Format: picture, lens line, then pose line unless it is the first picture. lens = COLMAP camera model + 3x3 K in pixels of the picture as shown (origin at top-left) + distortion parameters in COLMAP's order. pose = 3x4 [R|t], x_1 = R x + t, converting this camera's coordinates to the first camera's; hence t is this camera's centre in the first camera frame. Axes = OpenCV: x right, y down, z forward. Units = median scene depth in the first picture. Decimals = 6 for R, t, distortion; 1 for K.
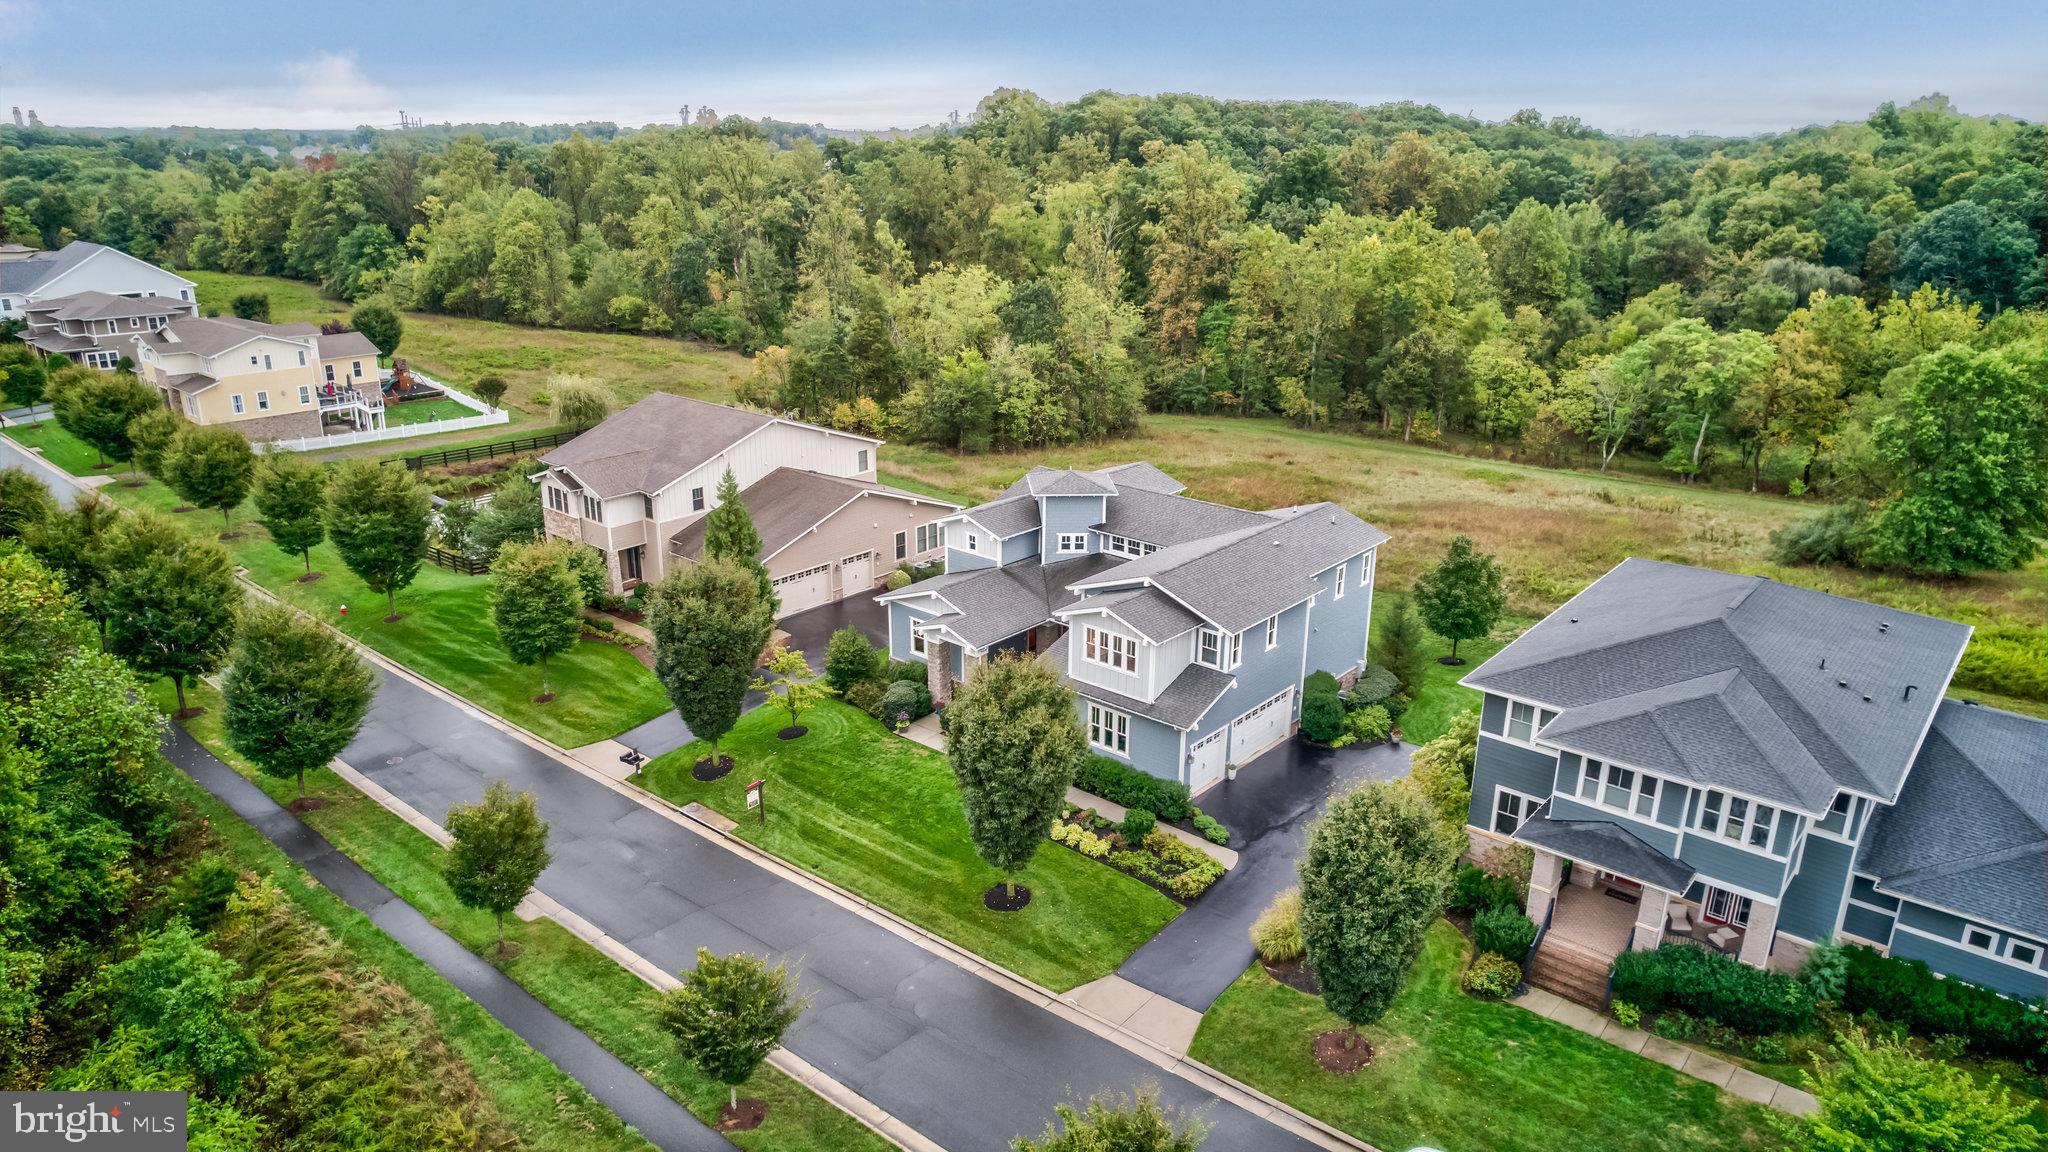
lens RADIAL K [[1309.8, 0, 1025.1], [0, 1309.8, 571.1], [0, 0, 1]] dist [-0.062292, 0.048718]
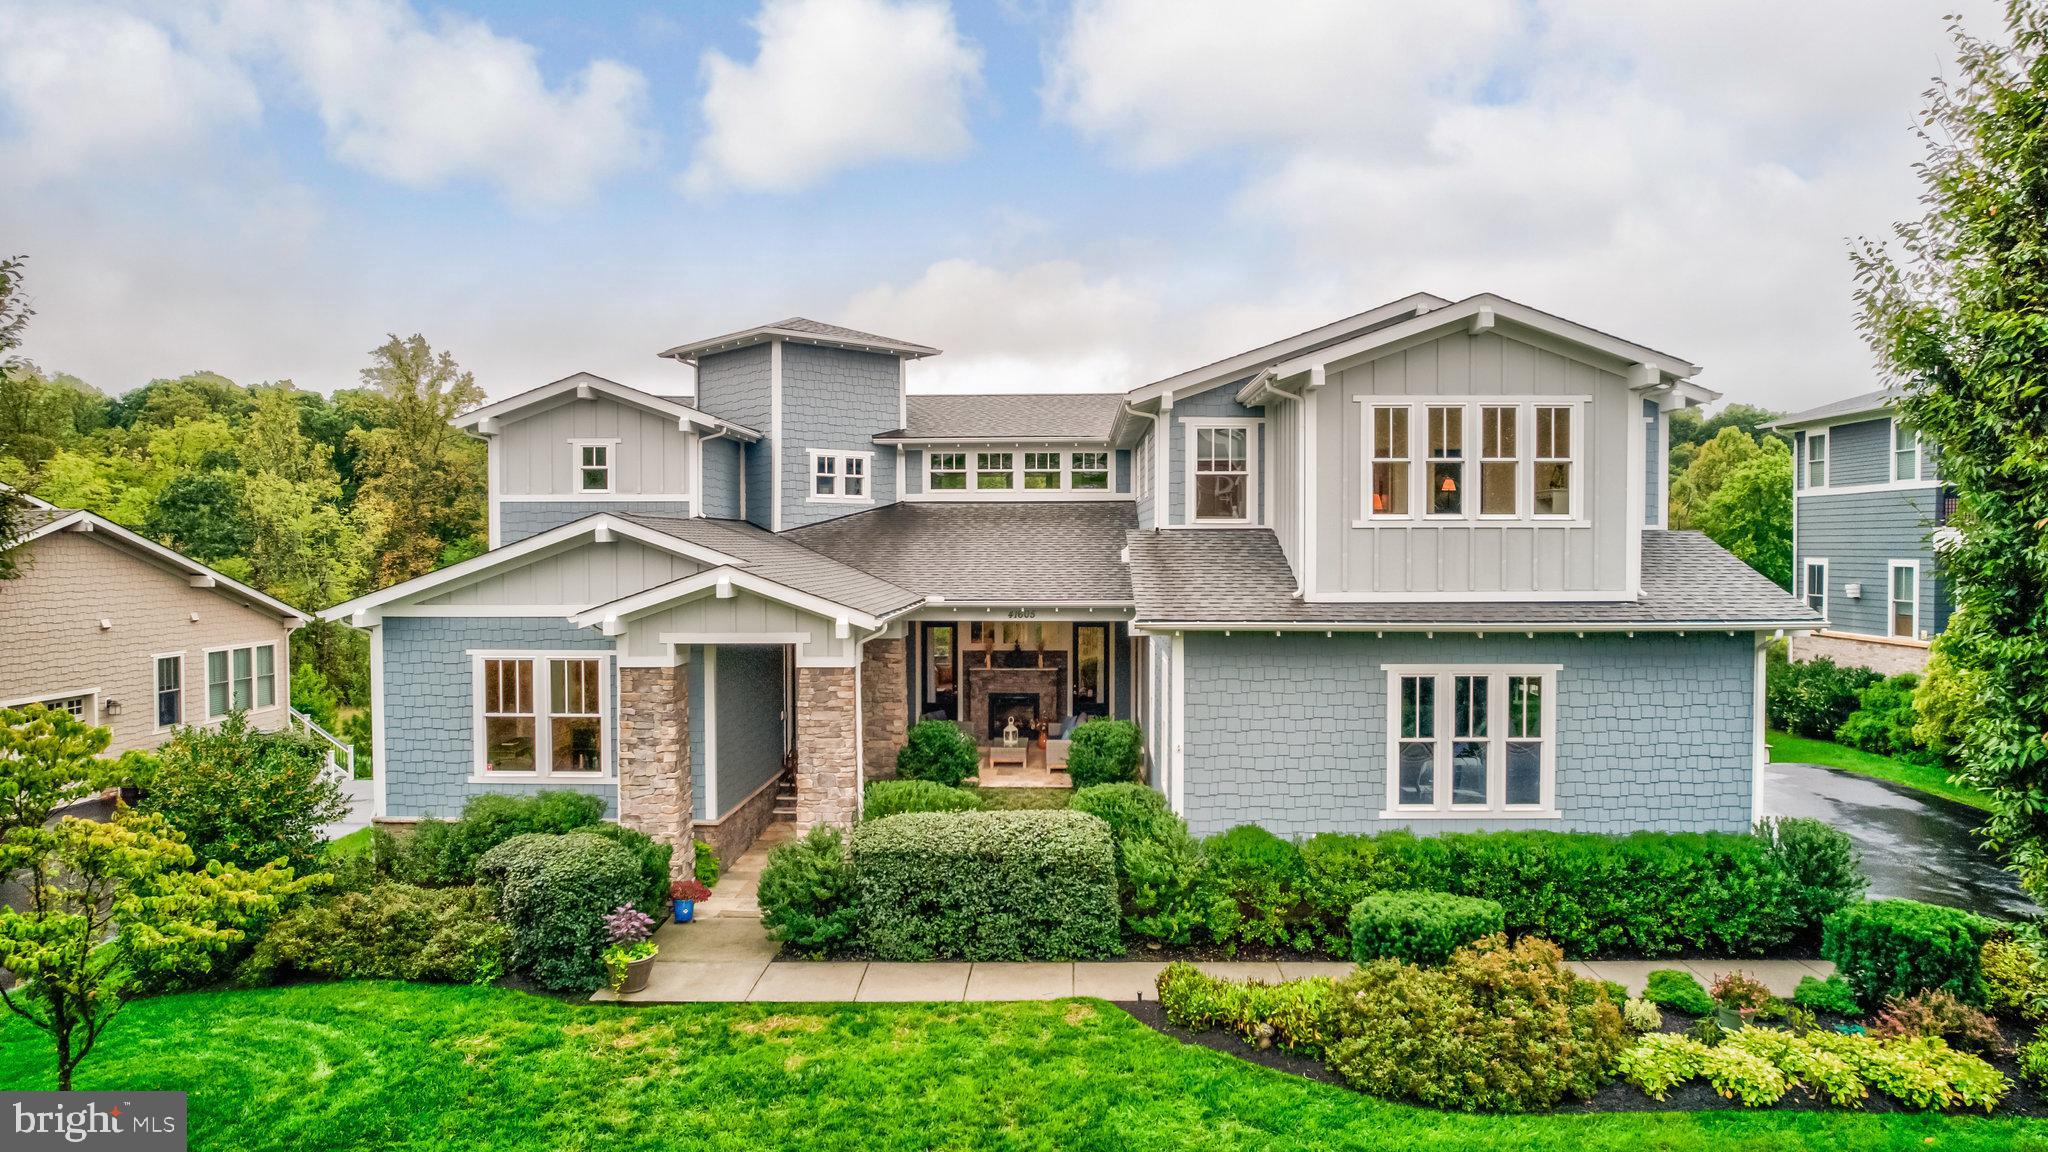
lens RADIAL K [[1309.8, 0, 1032.6], [0, 1309.8, 575.1], [0, 0, 1]] dist [-0.062292, 0.048718]
pose [[0.775521, -0.024351, 0.630852, -0.169998], [0.207695, 0.953473, -0.218520, 0.106491], [-0.596180, 0.300492, 0.744496, 0.677106]]
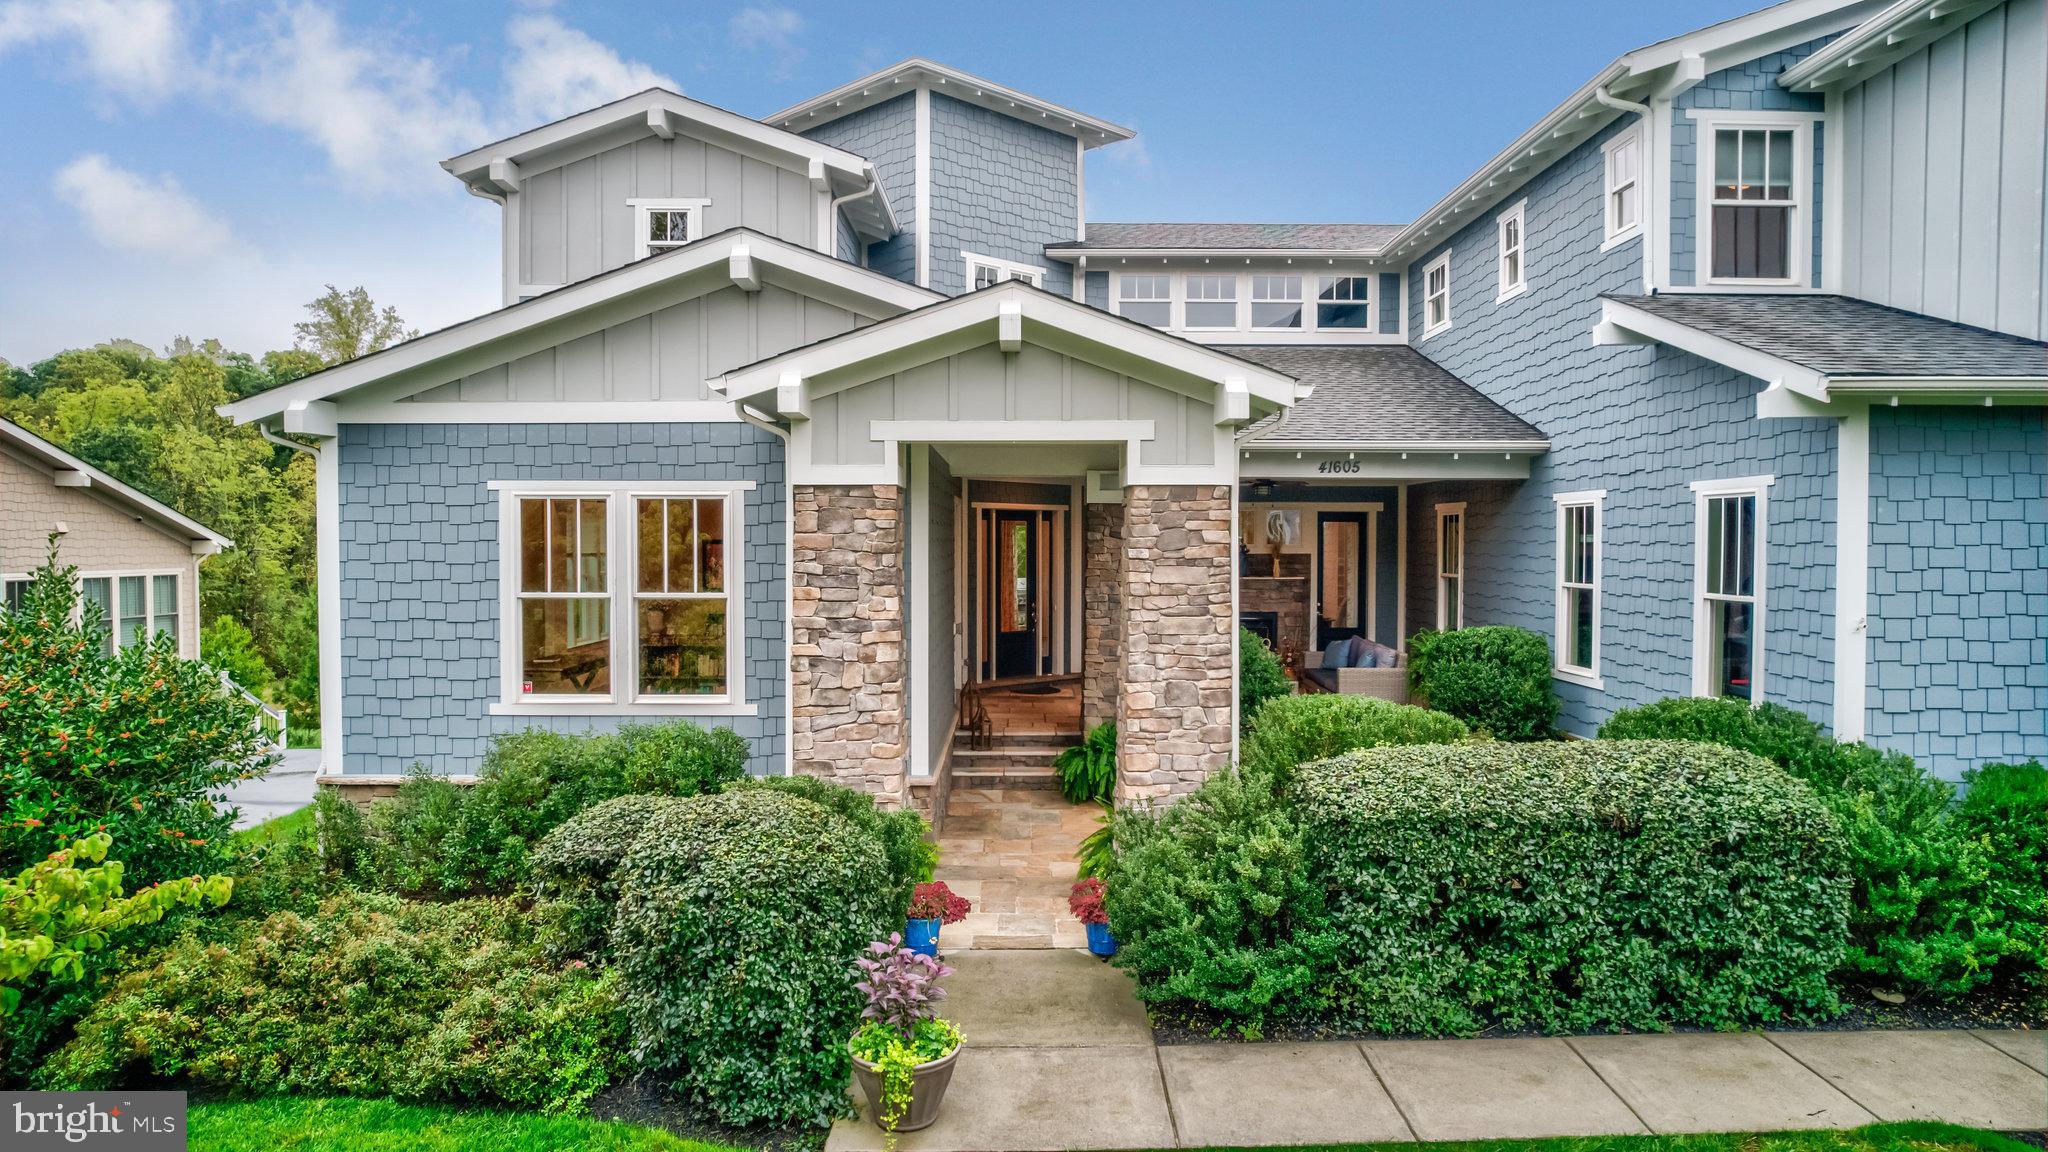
lens RADIAL K [[1309.8, 0, 1038.8], [0, 1309.8, 576.5], [0, 0, 1]] dist [-0.062292, 0.048718]
pose [[0.746850, -0.025080, 0.664520, -0.143543], [0.215315, 0.954577, -0.205964, 0.093640], [-0.629170, 0.296905, 0.718326, 0.813383]]
